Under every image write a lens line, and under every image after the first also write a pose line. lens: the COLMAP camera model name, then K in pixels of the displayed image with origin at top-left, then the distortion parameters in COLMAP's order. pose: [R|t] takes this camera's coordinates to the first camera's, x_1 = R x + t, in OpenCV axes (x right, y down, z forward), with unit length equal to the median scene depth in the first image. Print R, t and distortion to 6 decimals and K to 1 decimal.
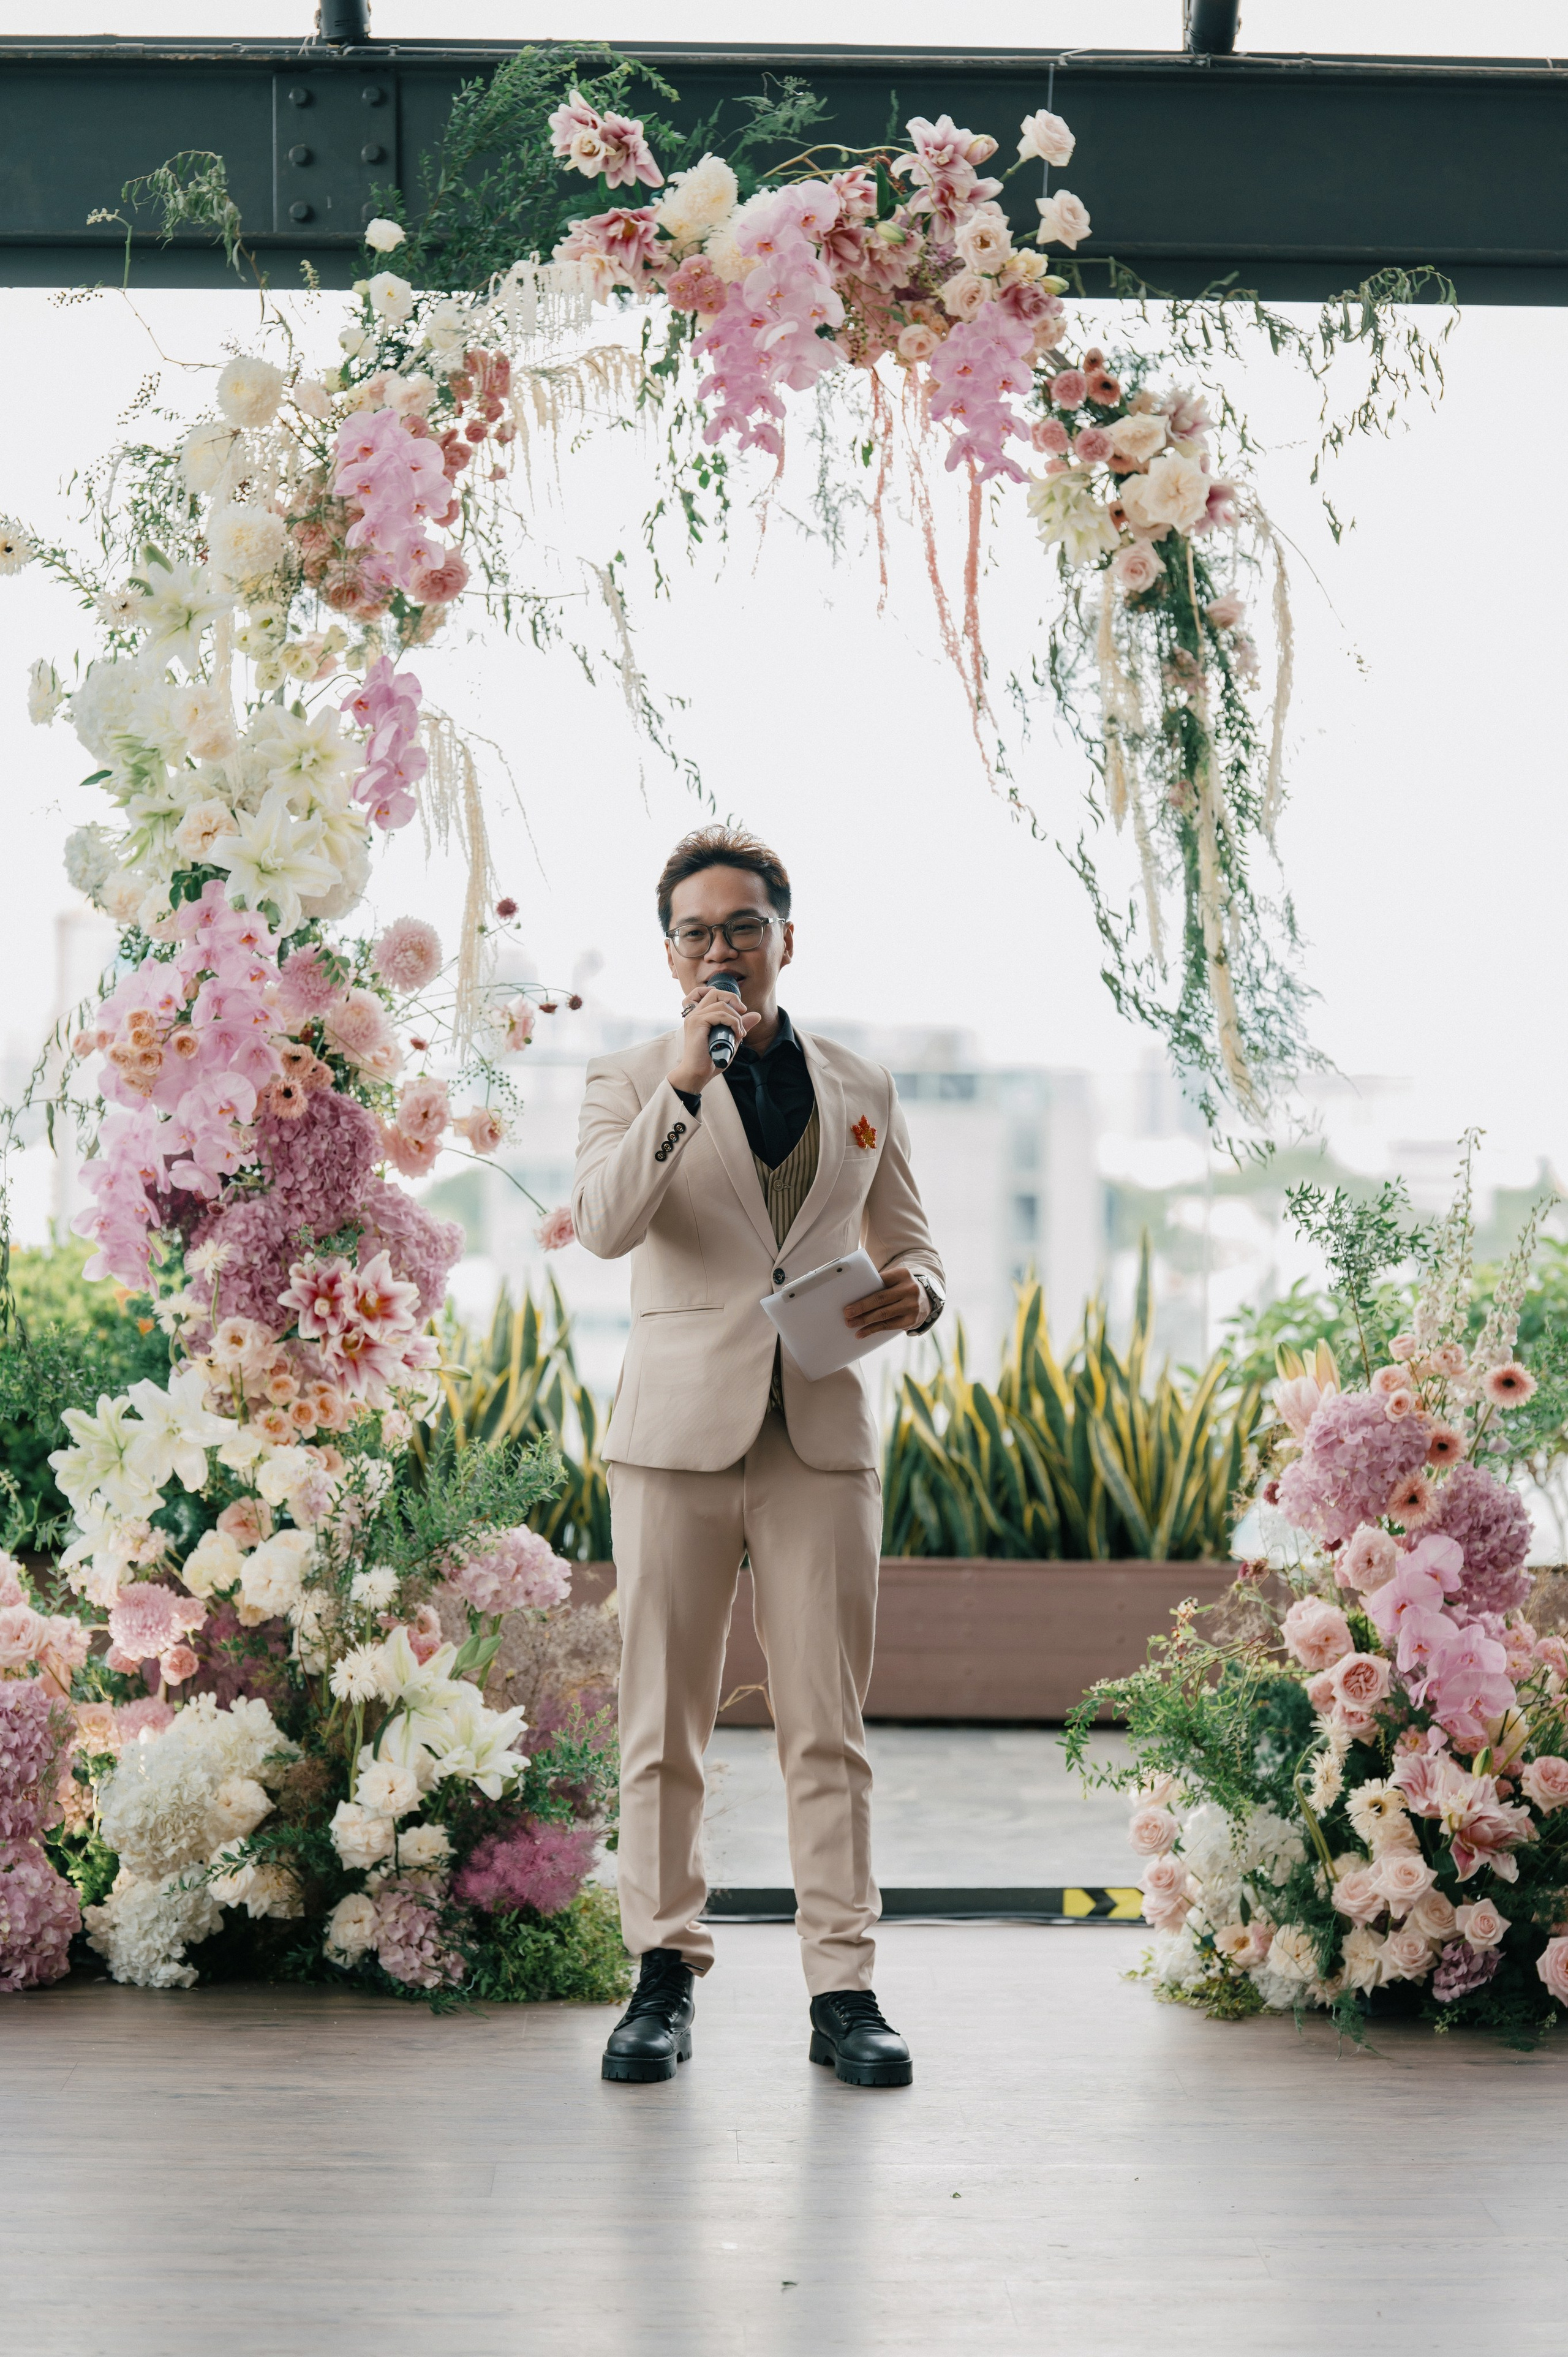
lens RADIAL K [[5902.8, 0, 803.9], [0, 5902.8, 1095.6], [0, 0, 1]] dist [-0.158468, 0.000000]
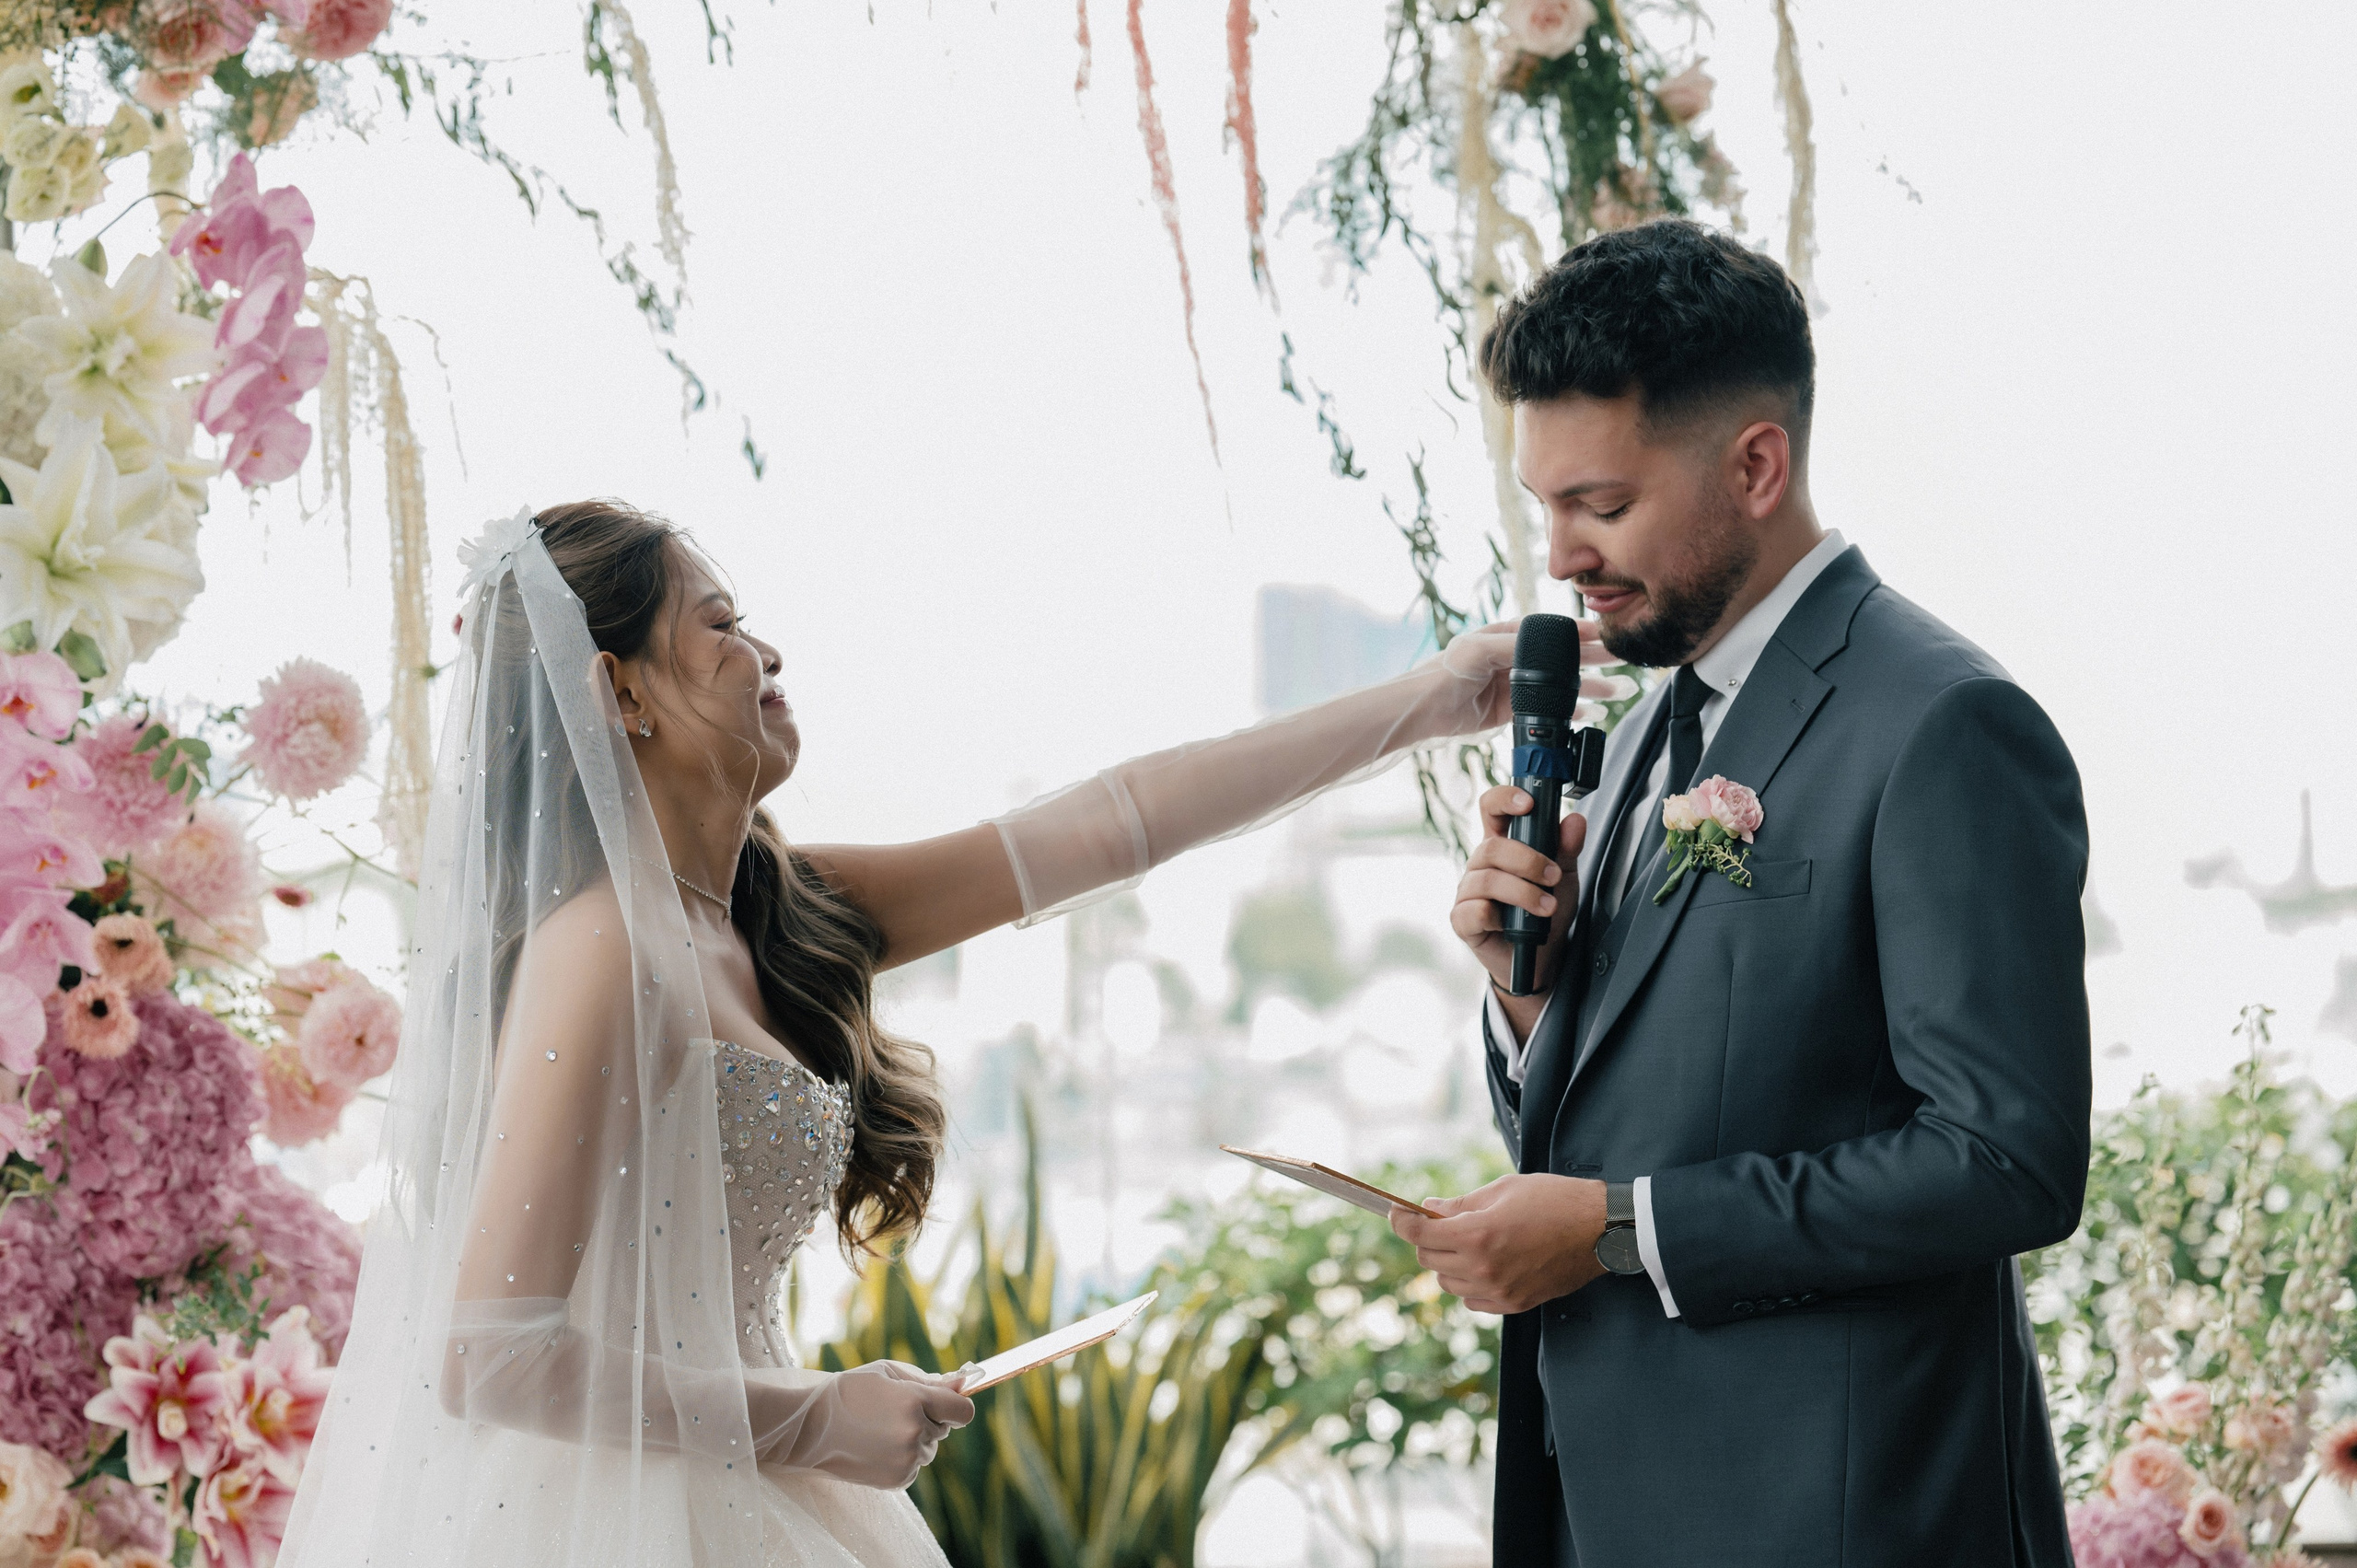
lens RADIAL K [[5903.0, 0, 1170.7], [0, 5903.0, 776.6], [0, 0, 1]] dist [-0.158468, 0.000000]
pose [[0.972371, -0.022510, 0.232354, -0.113342], [0.023345, 0.999727, -0.000844, -0.017635], [-0.232271, 0.006245, 0.972631, 0.476591]]
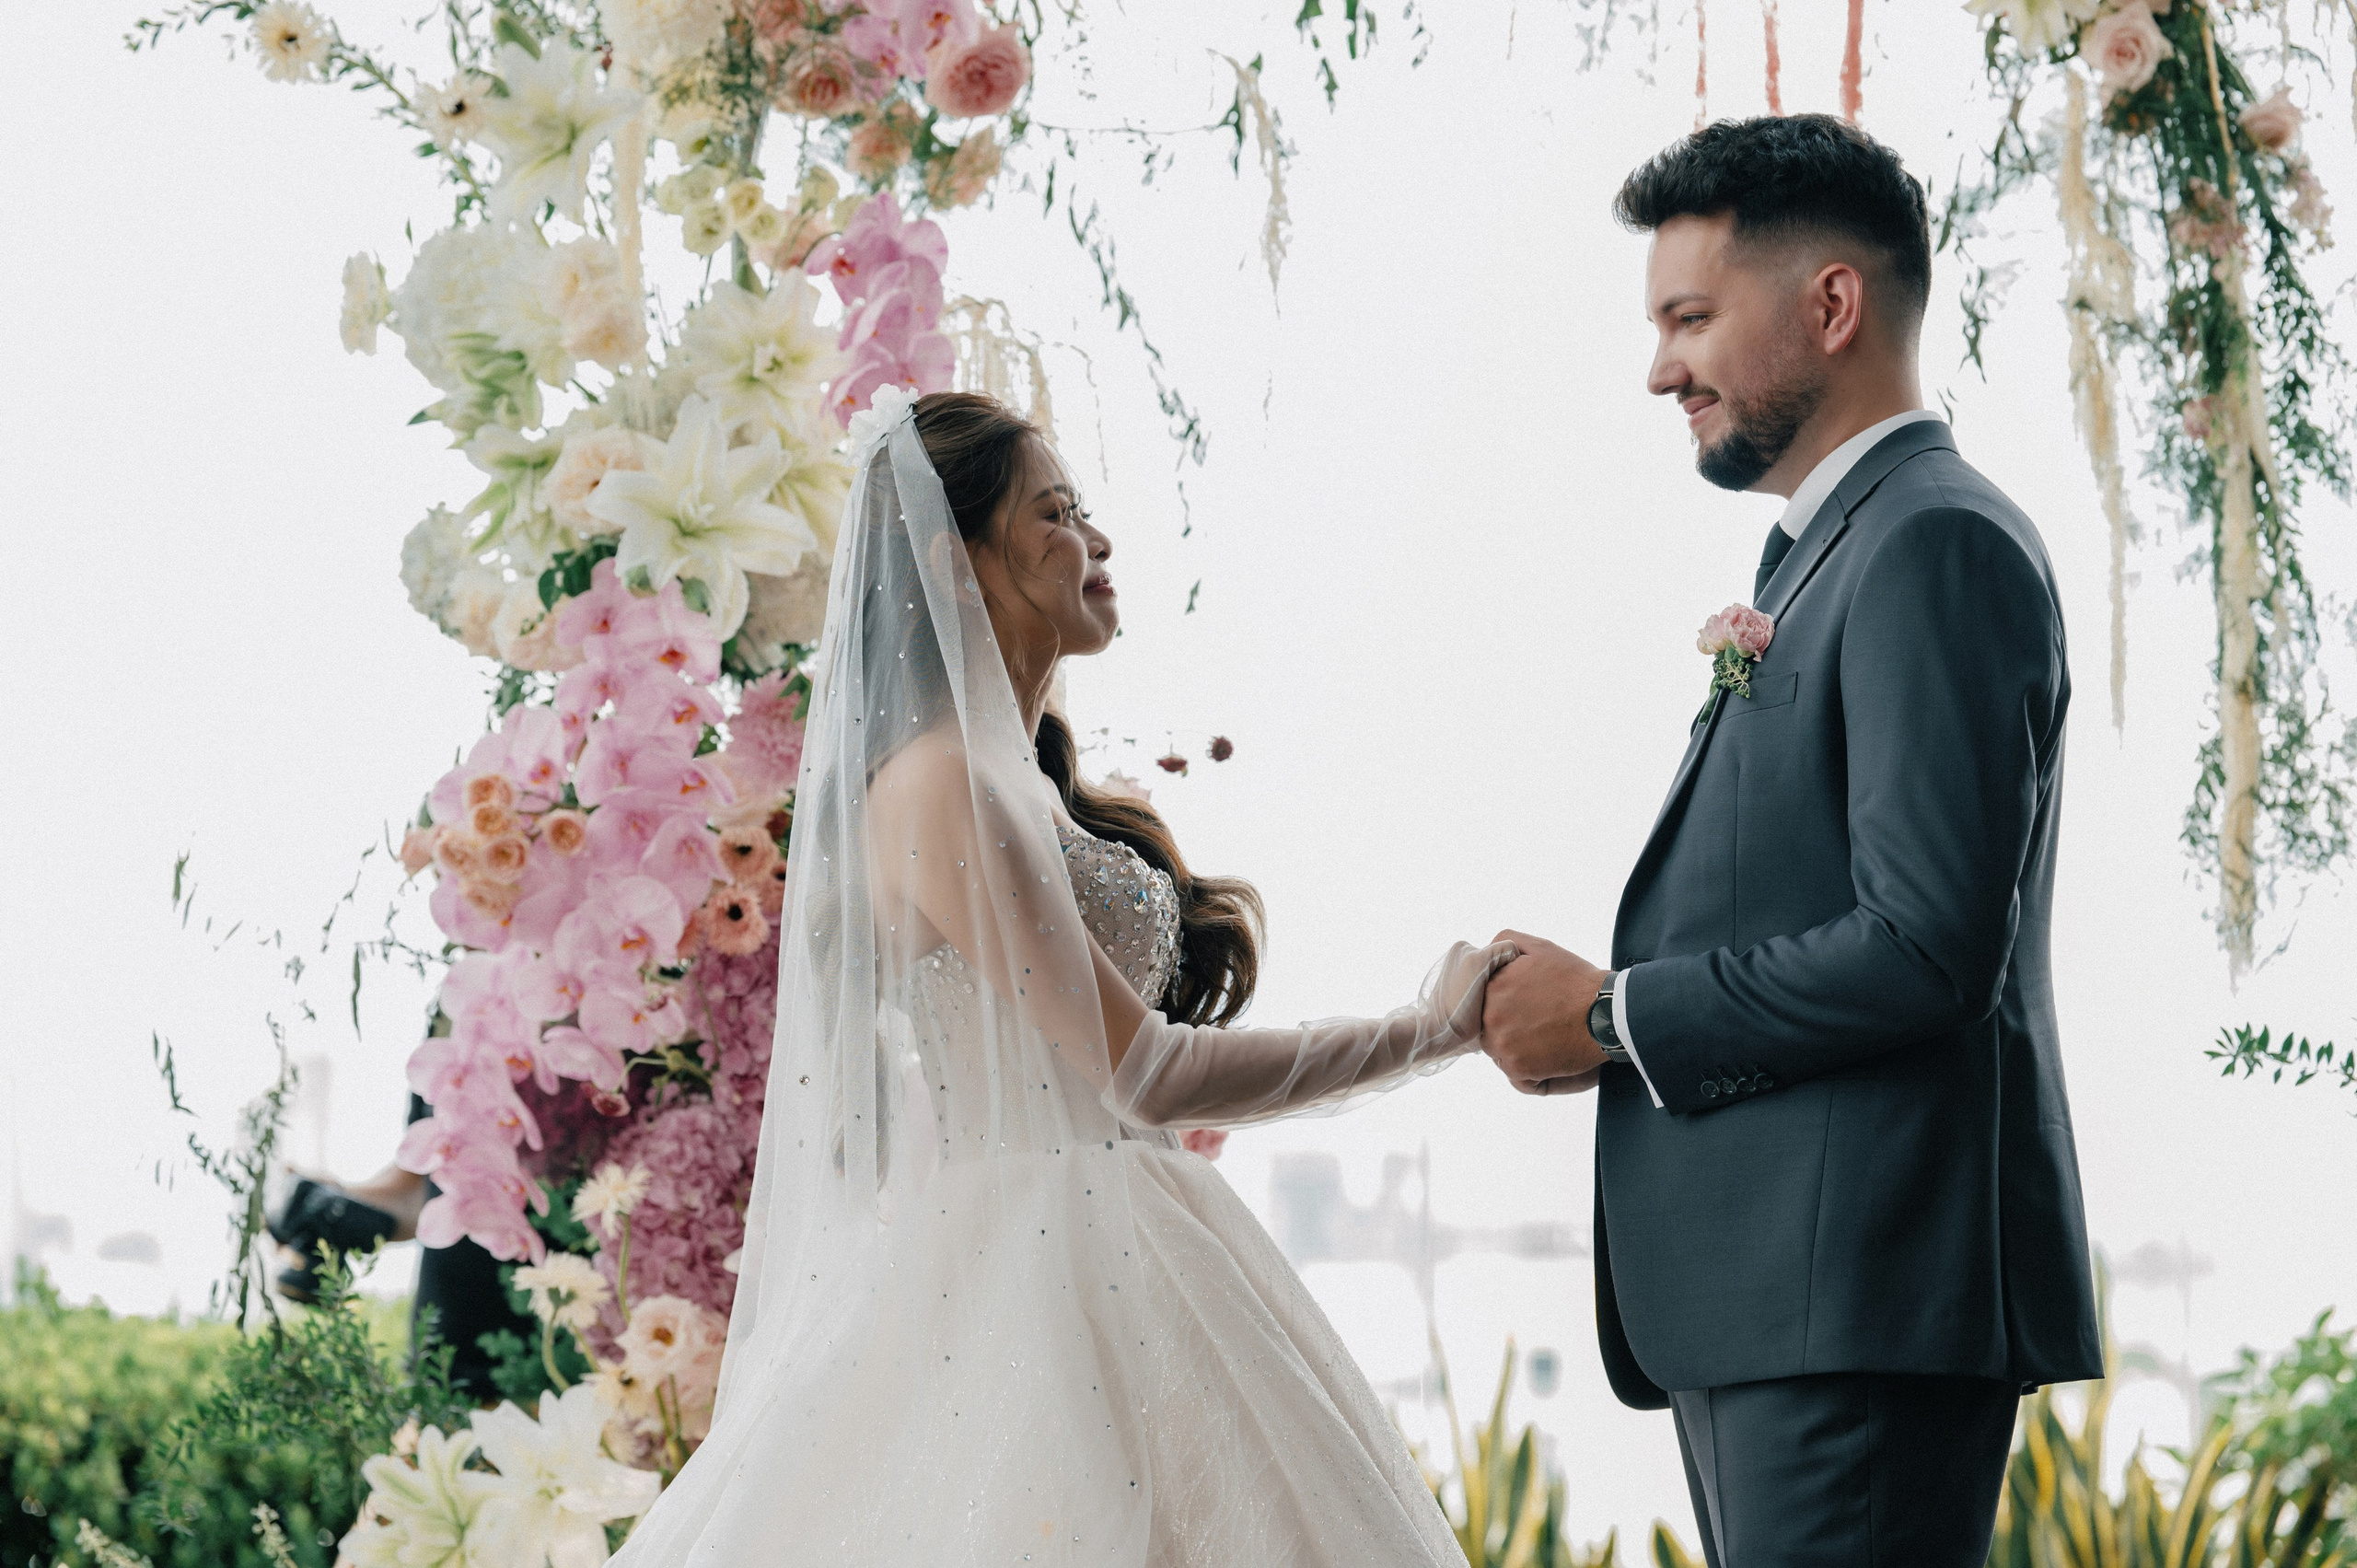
lens RADIAL K [[5903.0, 0, 1193.2], [0, 5903.0, 723.1], [0, 0, 1]] dist [-0.158468, 0.000000]
pose [[0.997350, -0.025873, -0.067994, -0.000611], [0.018629, 0.994288, -0.105096, 0.043324], [0.070324, 0.103551, 0.992135, 0.405131]]
